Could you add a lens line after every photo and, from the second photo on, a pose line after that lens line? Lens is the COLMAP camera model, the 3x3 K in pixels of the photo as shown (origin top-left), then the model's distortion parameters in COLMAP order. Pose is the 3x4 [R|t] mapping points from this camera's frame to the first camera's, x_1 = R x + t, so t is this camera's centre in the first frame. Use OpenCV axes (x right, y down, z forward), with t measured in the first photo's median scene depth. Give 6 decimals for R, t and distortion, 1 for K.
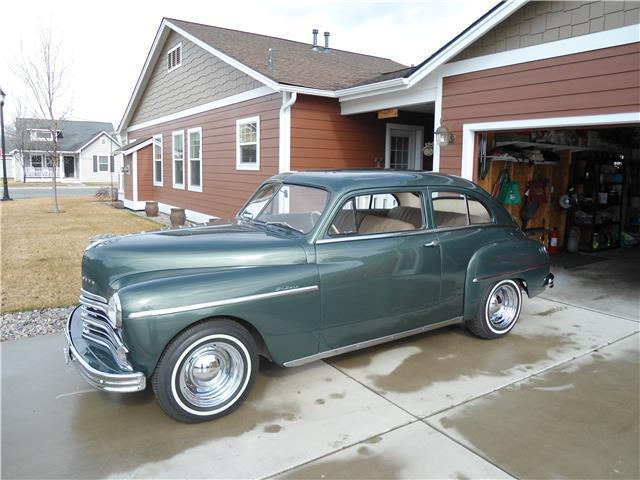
lens RADIAL K [[476.0, 0, 304.6], [0, 476.0, 220.3], [0, 0, 1]] dist [-0.029648, -0.008480]
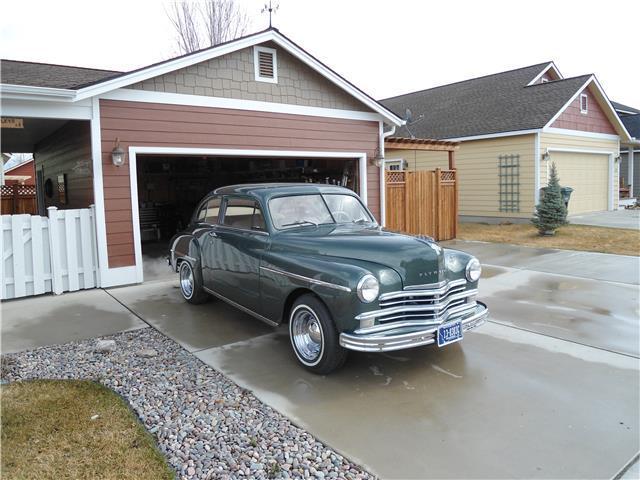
lens RADIAL K [[472.8, 0, 304.5], [0, 472.8, 227.0], [0, 0, 1]] dist [-0.005965, -0.043785]
pose [[-0.074272, -0.101966, 0.992011, -0.742119], [0.139716, 0.983883, 0.111591, -0.078153], [-0.987402, 0.146888, -0.058829, 0.641111]]
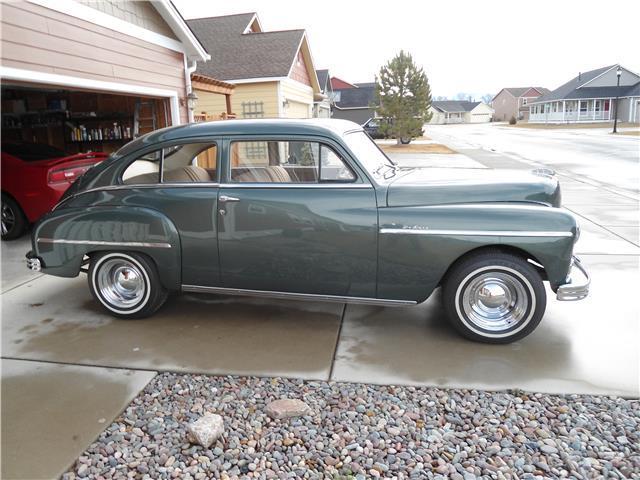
lens RADIAL K [[472.8, 0, 304.5], [0, 472.8, 227.0], [0, 0, 1]] dist [-0.005965, -0.043785]
pose [[-0.737011, -0.129335, 0.663391, -0.363707], [0.104800, 0.947781, 0.301210, -0.113425], [-0.667707, 0.291519, -0.684970, 1.029749]]
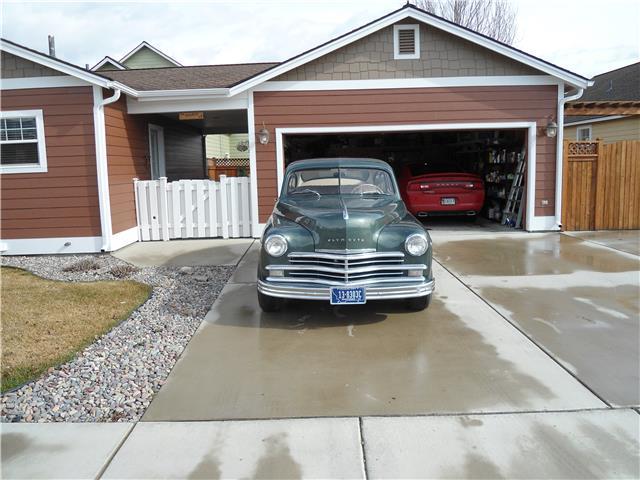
lens RADIAL K [[472.8, 0, 304.5], [0, 472.8, 227.0], [0, 0, 1]] dist [-0.005965, -0.043785]
pose [[0.540684, -0.138643, 0.829722, -0.744961], [0.130129, 0.988237, 0.080333, -0.016311], [-0.831100, 0.064537, 0.552366, 0.174917]]
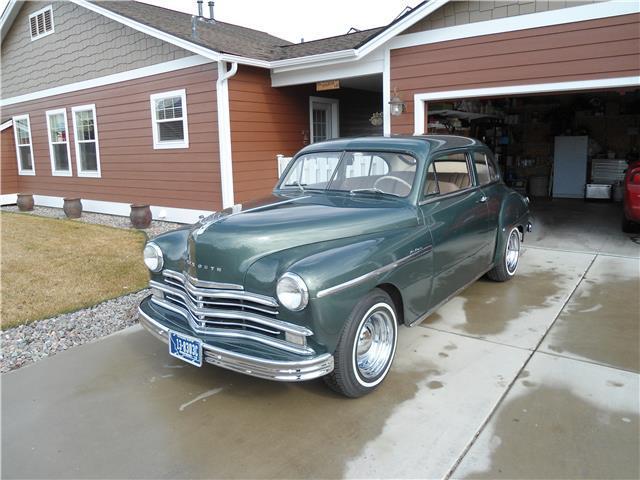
lens RADIAL K [[476.0, 0, 304.6], [0, 476.0, 220.3], [0, 0, 1]] dist [-0.029648, -0.008480]
pose [[0.939820, -0.093639, 0.328587, -0.260710], [0.079341, 0.995234, 0.056687, 0.001585], [-0.332329, -0.027205, 0.942771, 0.055328]]
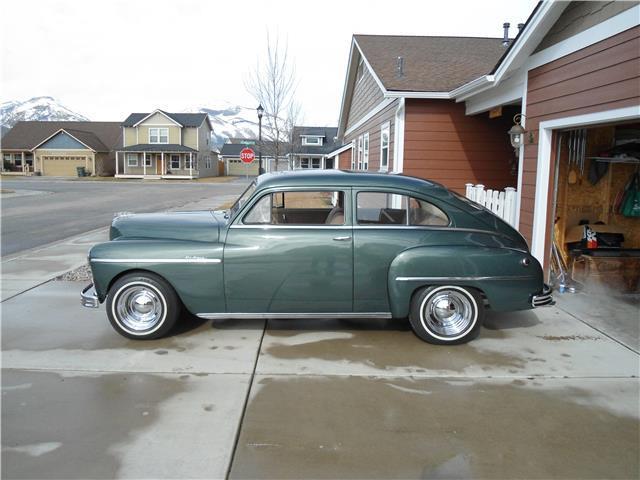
lens RADIAL K [[476.0, 0, 304.6], [0, 476.0, 220.3], [0, 0, 1]] dist [-0.029648, -0.008480]
pose [[0.839106, 0.062700, -0.540342, 0.422953], [-0.064787, 0.997784, 0.015172, -0.001614], [0.540096, 0.022276, 0.841309, 0.012421]]
